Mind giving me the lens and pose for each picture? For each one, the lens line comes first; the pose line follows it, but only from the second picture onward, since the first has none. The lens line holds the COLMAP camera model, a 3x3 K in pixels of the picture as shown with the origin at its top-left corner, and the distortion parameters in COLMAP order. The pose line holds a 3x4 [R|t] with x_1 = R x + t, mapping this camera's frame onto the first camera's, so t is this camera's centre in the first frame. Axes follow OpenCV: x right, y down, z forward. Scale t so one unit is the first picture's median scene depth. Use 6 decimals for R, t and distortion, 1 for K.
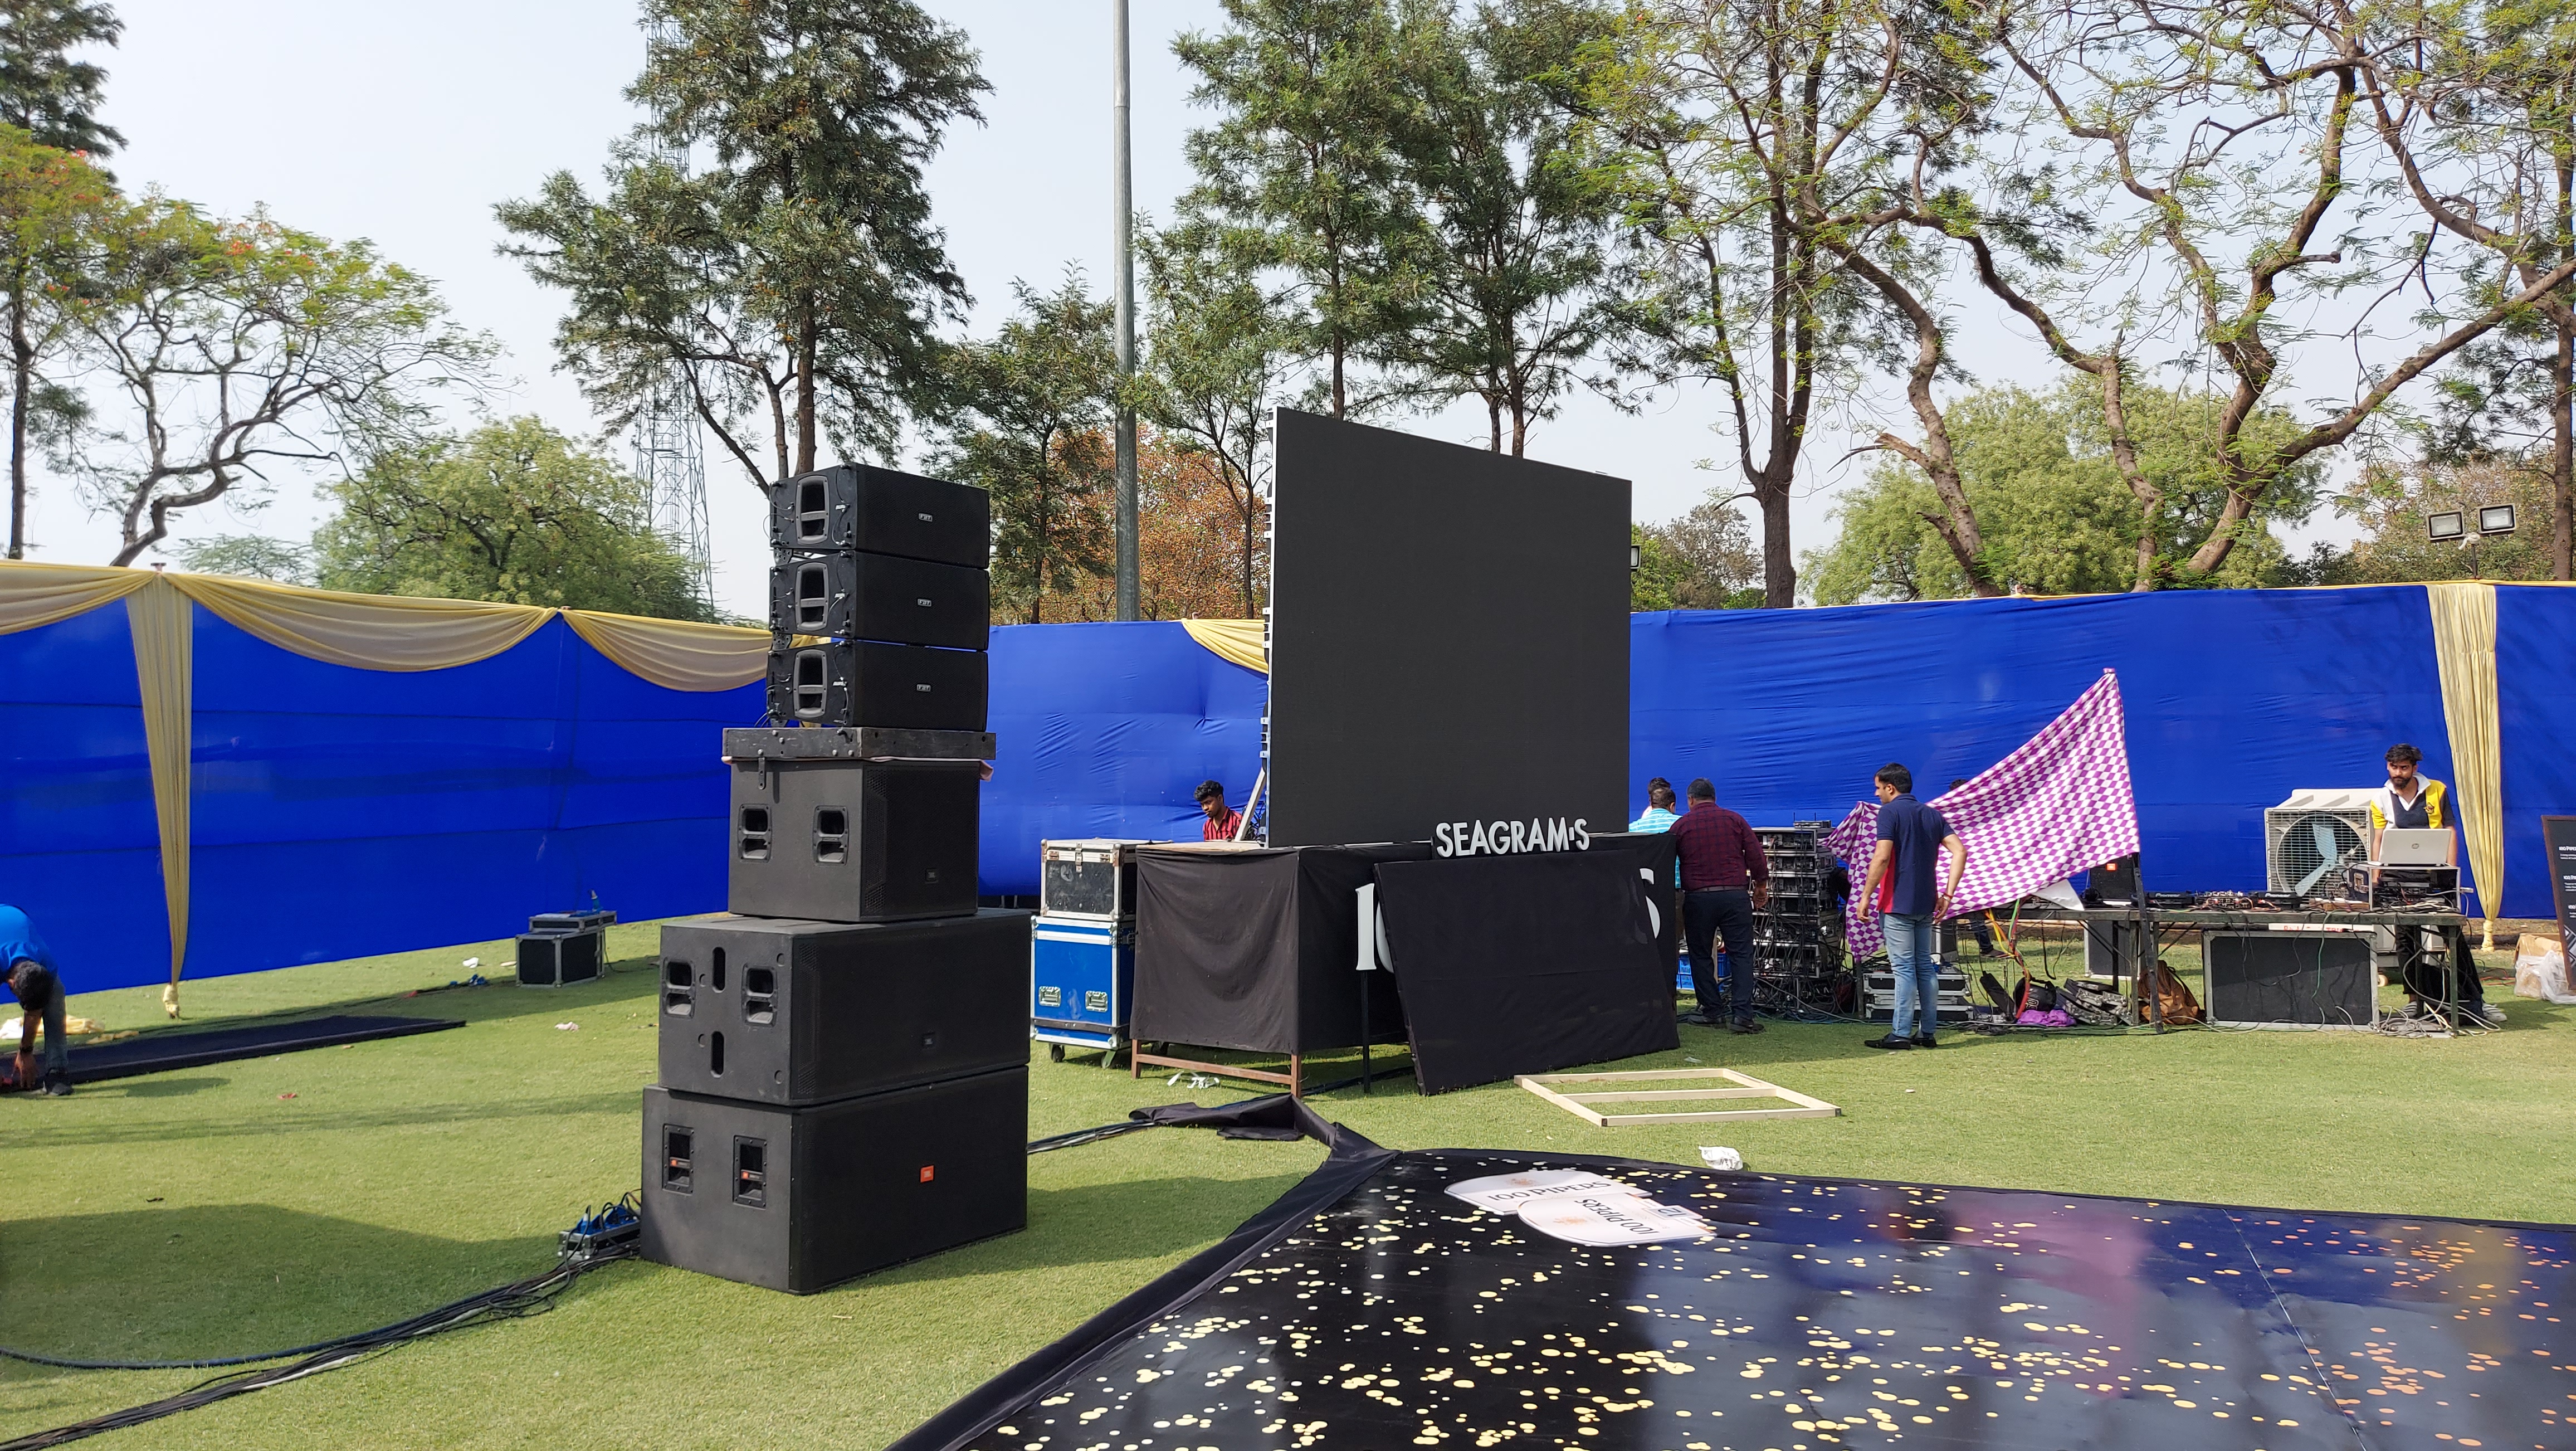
lens RADIAL K [[1820.9, 0, 1259.6], [0, 1820.9, 727.8], [0, 0, 1]] dist [0.102170, -0.115891]
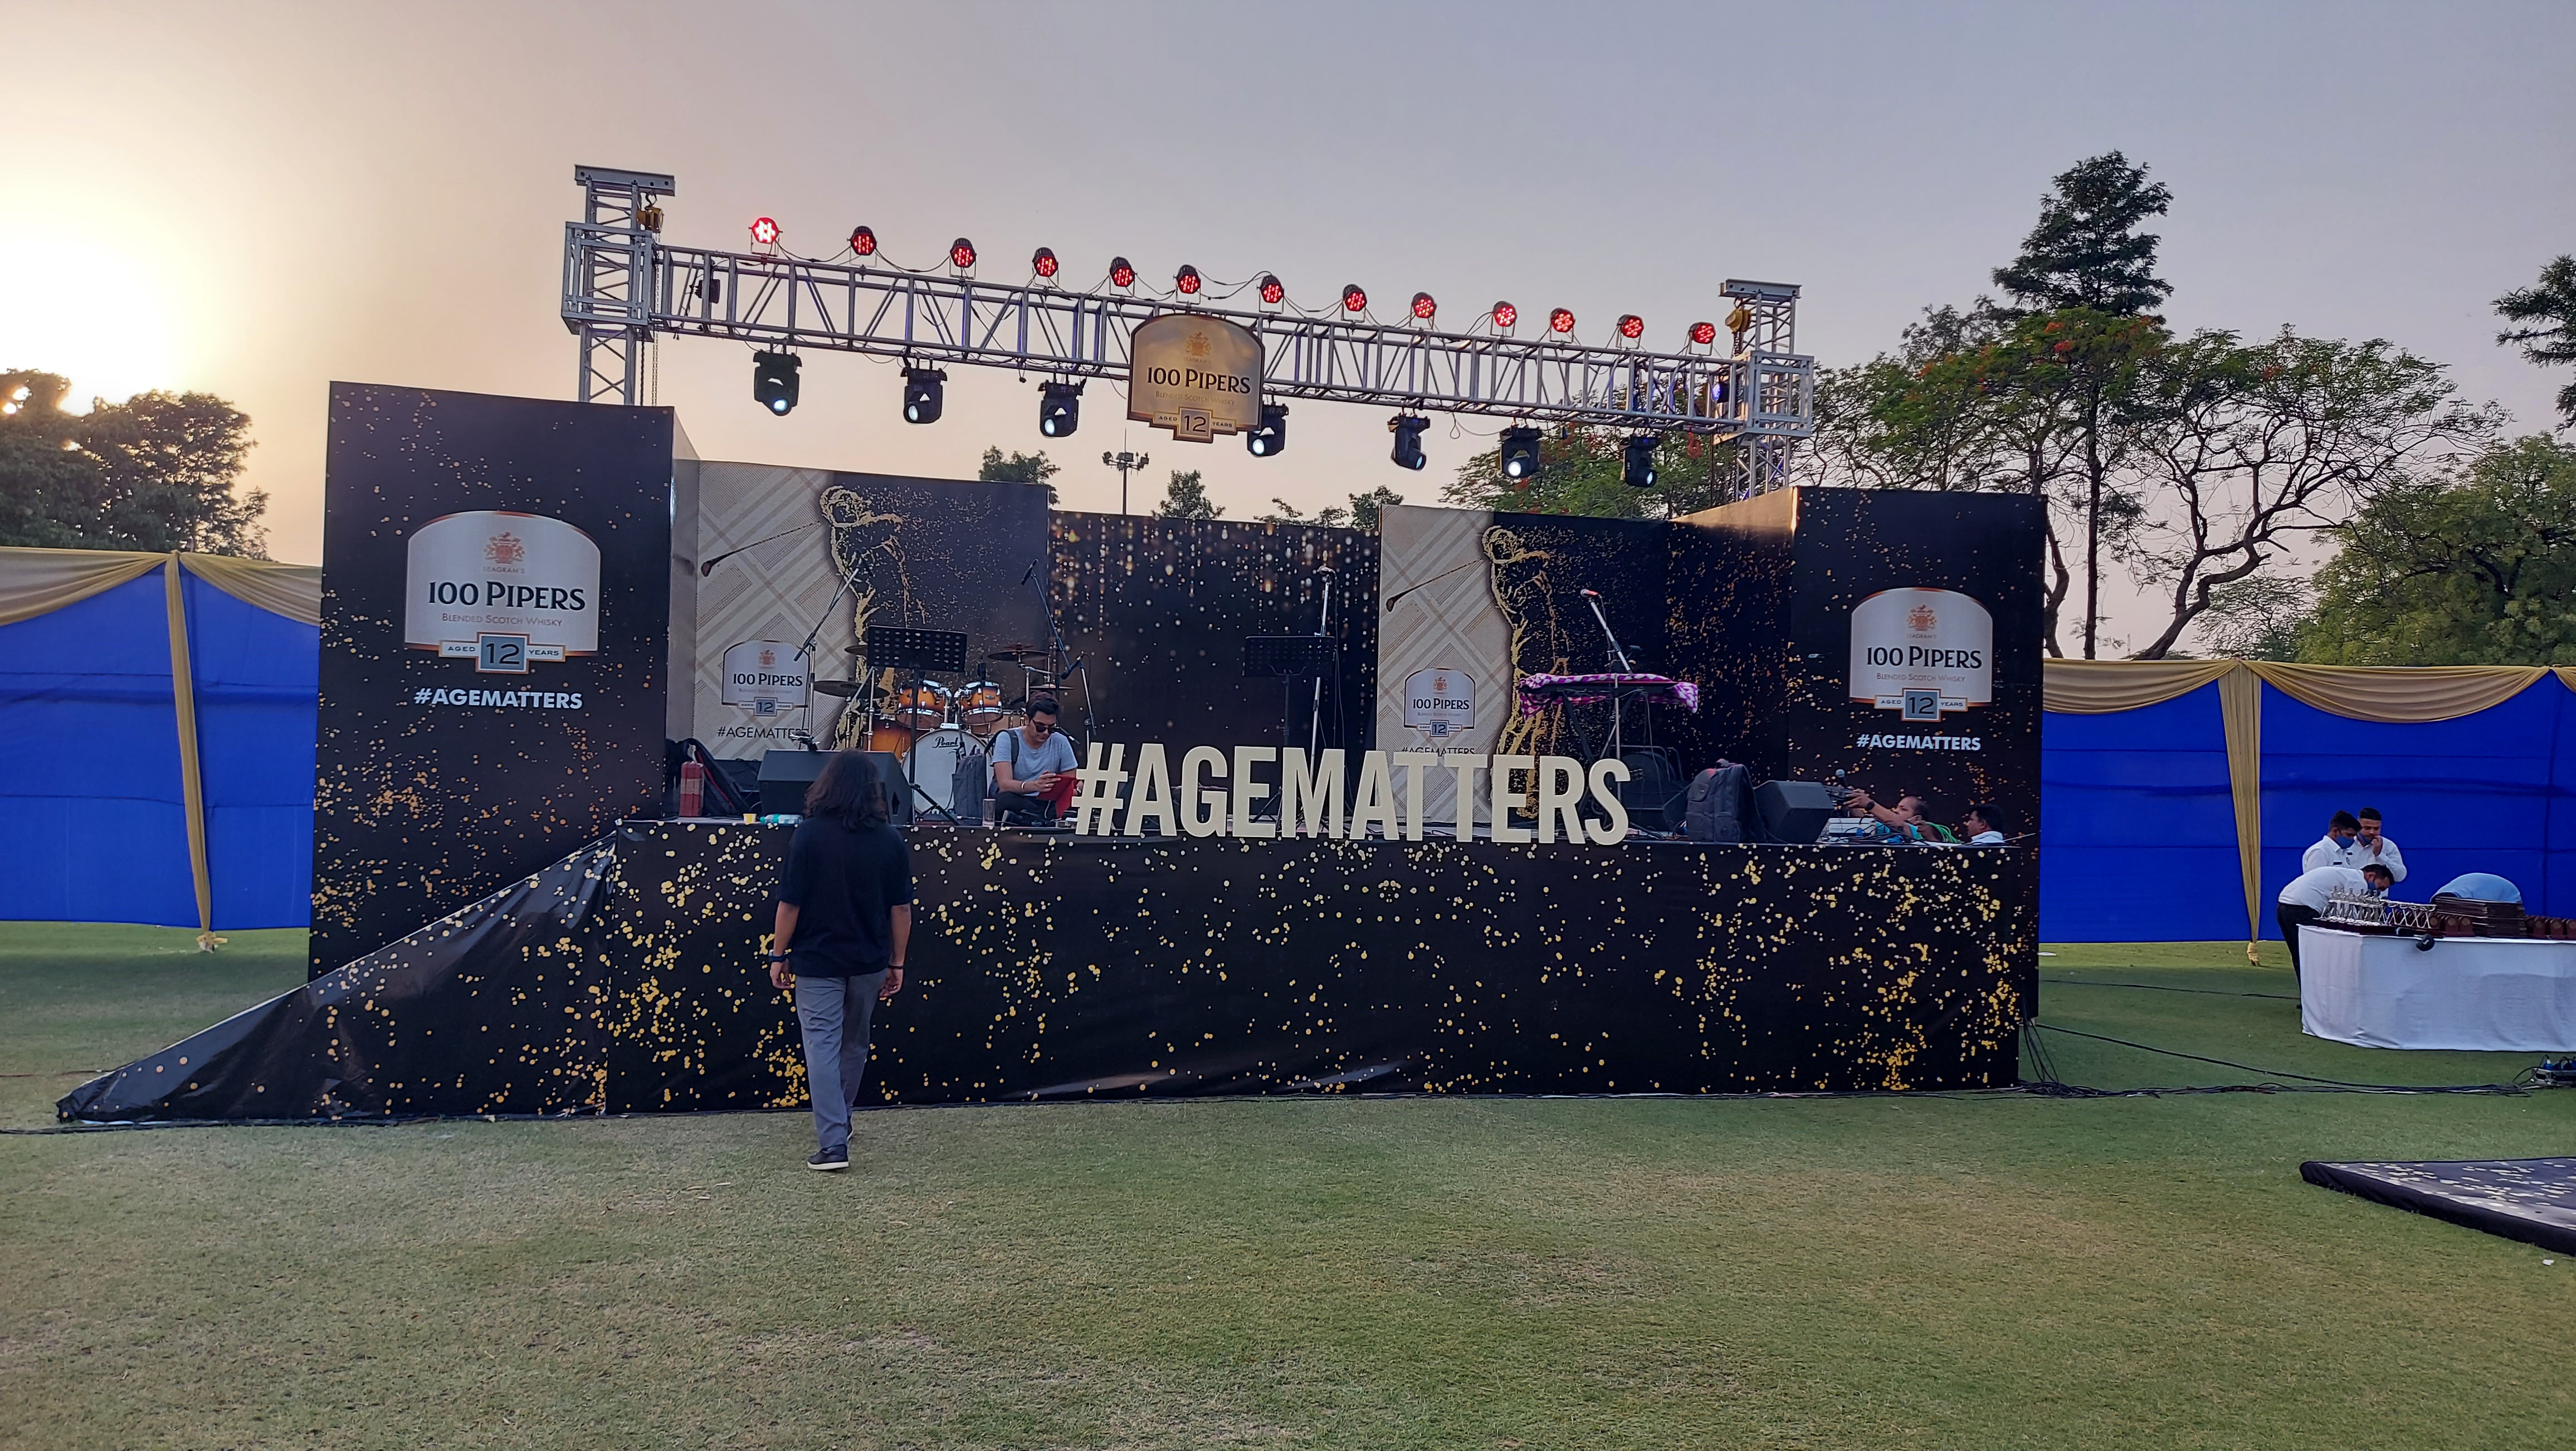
lens RADIAL K [[1854.5, 0, 1293.3], [0, 1854.5, 733.2], [0, 0, 1]] dist [0.095126, -0.118222]
pose [[0.571897, -0.009302, -0.820273, 0.085241], [-0.001426, 0.999923, -0.012333, -0.003170], [0.820324, 0.008223, 0.571840, -0.202441]]
